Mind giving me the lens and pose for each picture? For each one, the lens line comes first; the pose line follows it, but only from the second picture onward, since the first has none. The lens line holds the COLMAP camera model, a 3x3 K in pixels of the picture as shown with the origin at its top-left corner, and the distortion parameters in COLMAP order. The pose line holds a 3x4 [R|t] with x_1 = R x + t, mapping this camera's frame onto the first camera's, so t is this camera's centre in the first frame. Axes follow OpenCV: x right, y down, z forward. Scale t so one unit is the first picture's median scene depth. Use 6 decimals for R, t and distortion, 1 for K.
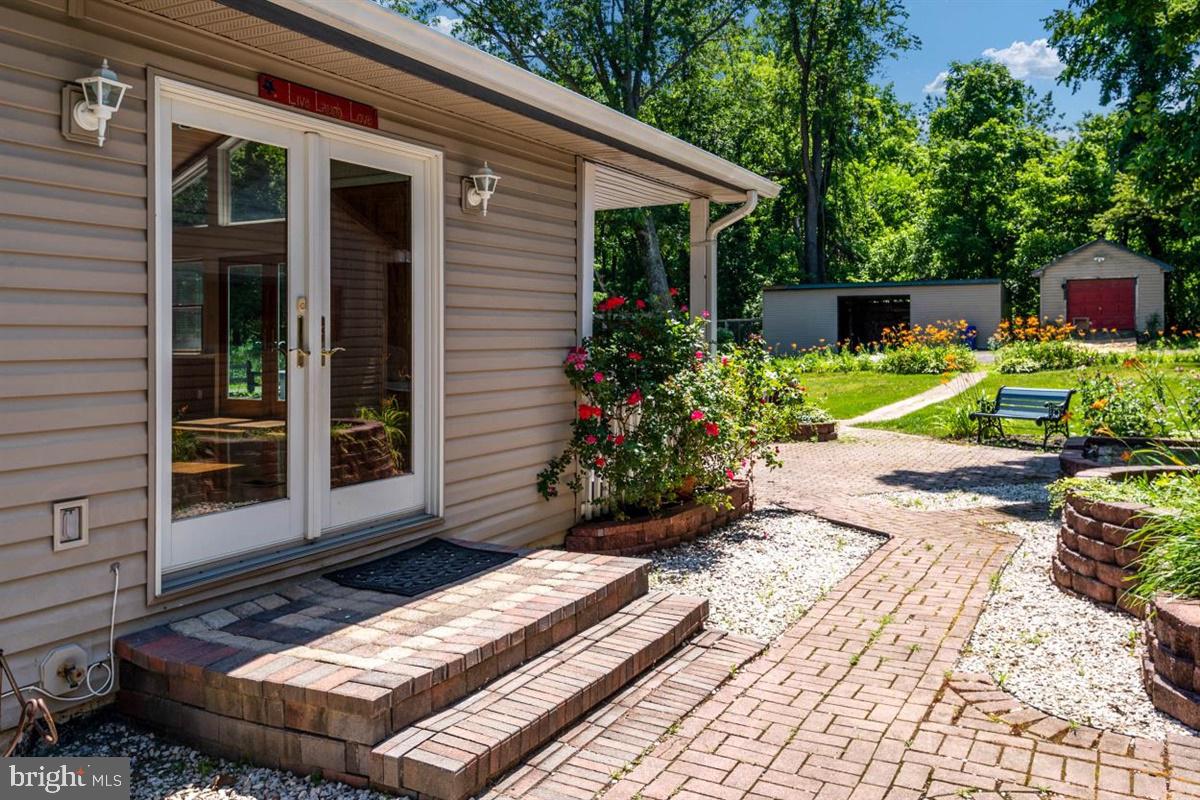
lens RADIAL K [[934.9, 0, 598.2], [0, 934.9, 338.1], [0, 0, 1]] dist [0.024904, 0.005803]
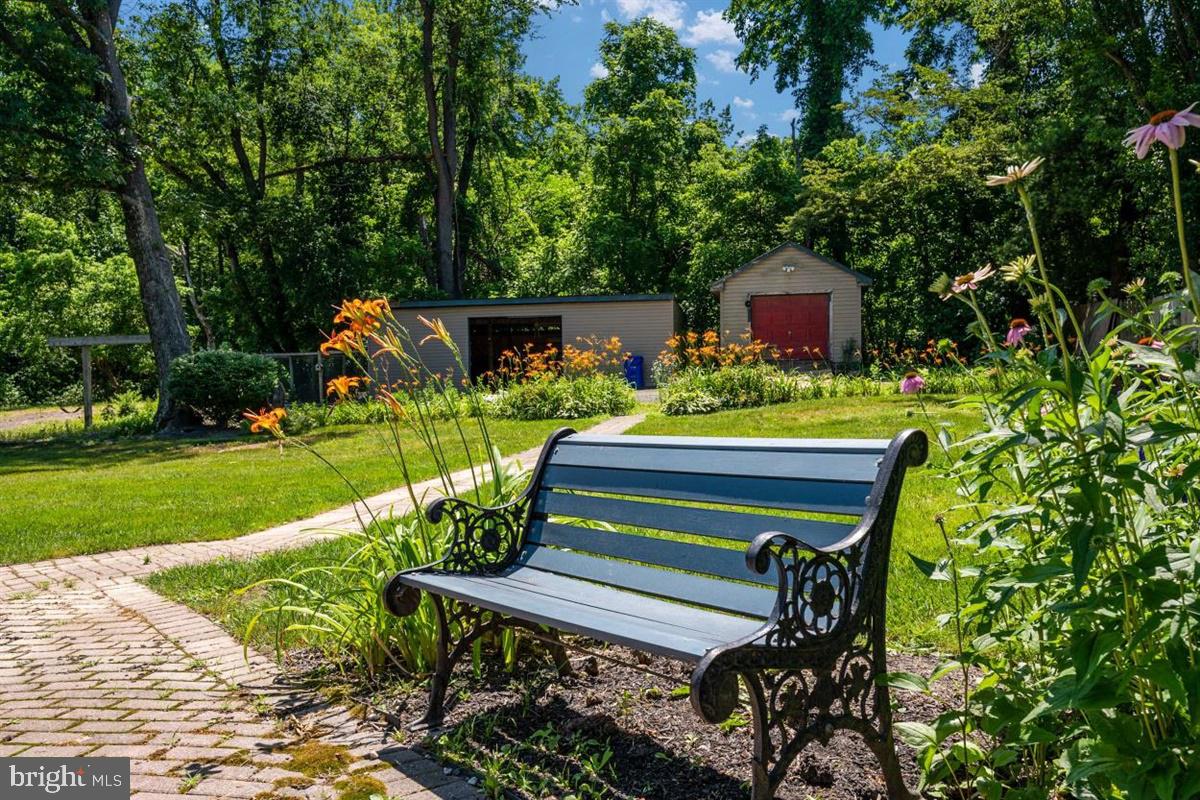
lens RADIAL K [[934.9, 0, 600.4], [0, 934.9, 388.7], [0, 0, 1]] dist [0.024904, 0.005803]
pose [[0.951941, -0.009573, 0.306131, 0.150146], [0.011514, 0.999923, -0.004532, 0.017283], [-0.306064, 0.007839, 0.951979, 0.319164]]
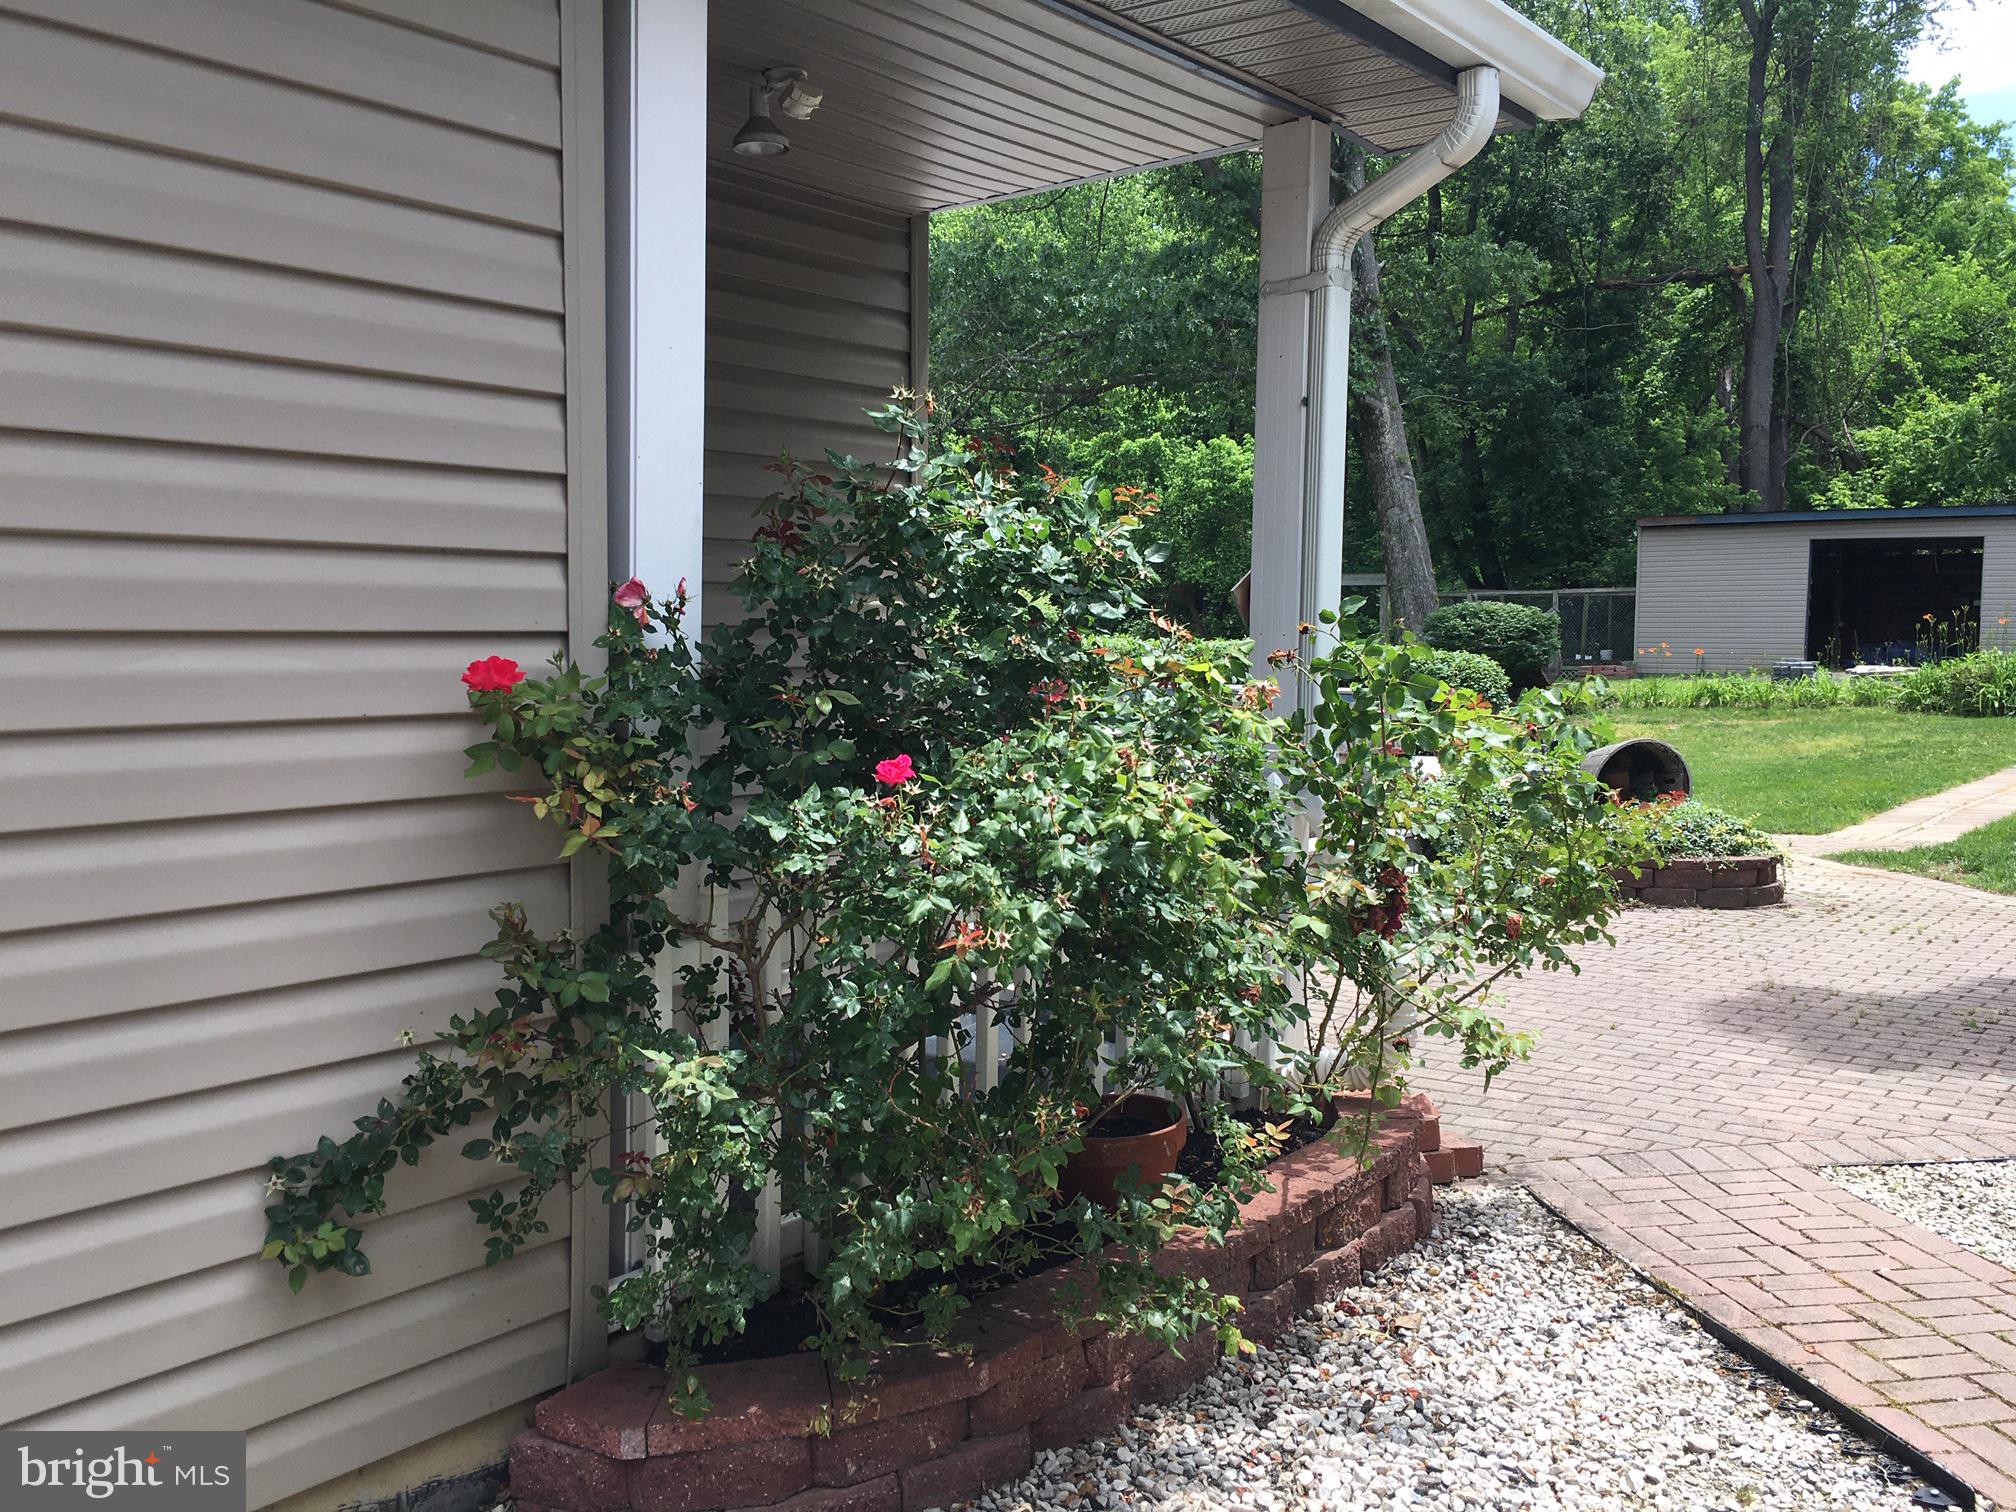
lens RADIAL K [[1687.3, 0, 998.3], [0, 1687.3, 768.1], [0, 0, 1]] dist [0.018395, -0.048336]
pose [[0.980774, 0.027540, -0.193193, 0.033502], [-0.011533, 0.996441, 0.083497, 0.002073], [0.194805, -0.079663, 0.977602, 0.124892]]
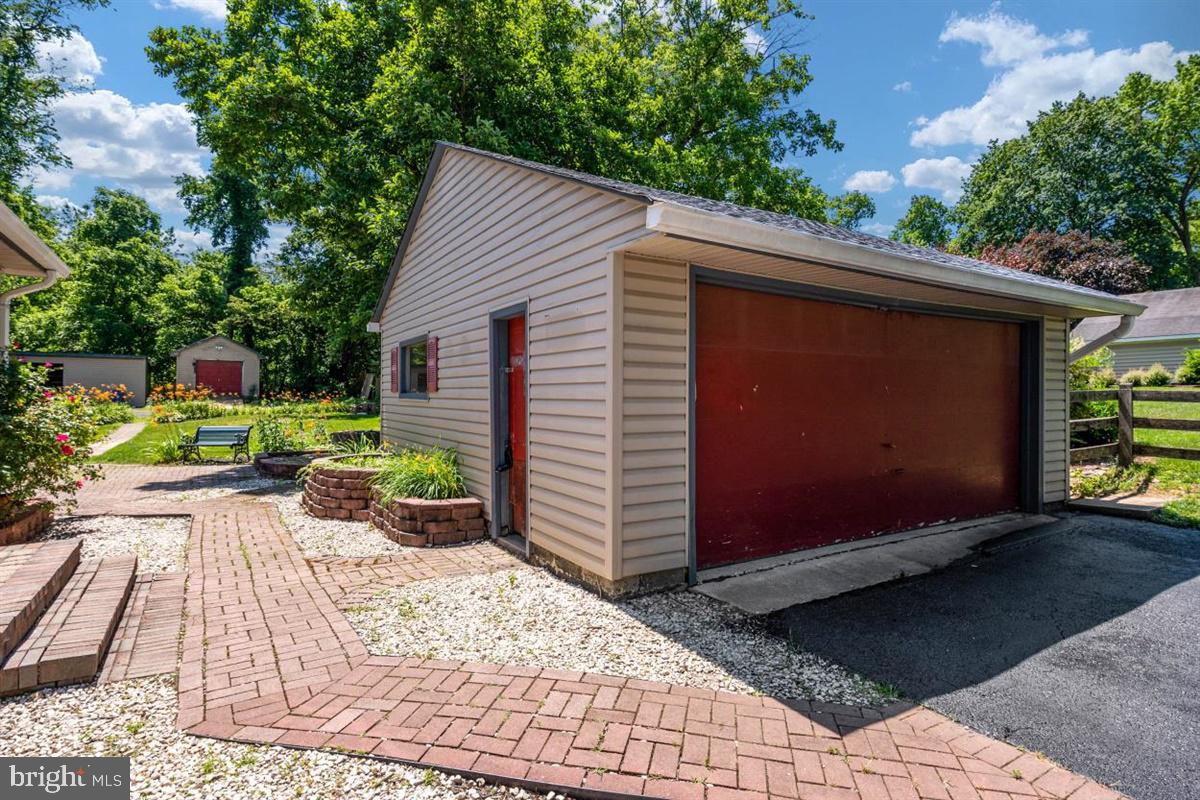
lens RADIAL K [[617.4, 0, 600.1], [0, 617.4, 401.2], [0, 0, 1]] dist [-0.000782, -0.002717]
pose [[0.472325, 0.006766, 0.881398, -0.056551], [-0.004264, 0.999976, -0.005392, 0.005599], [-0.881414, -0.001212, 0.472343, -0.014414]]
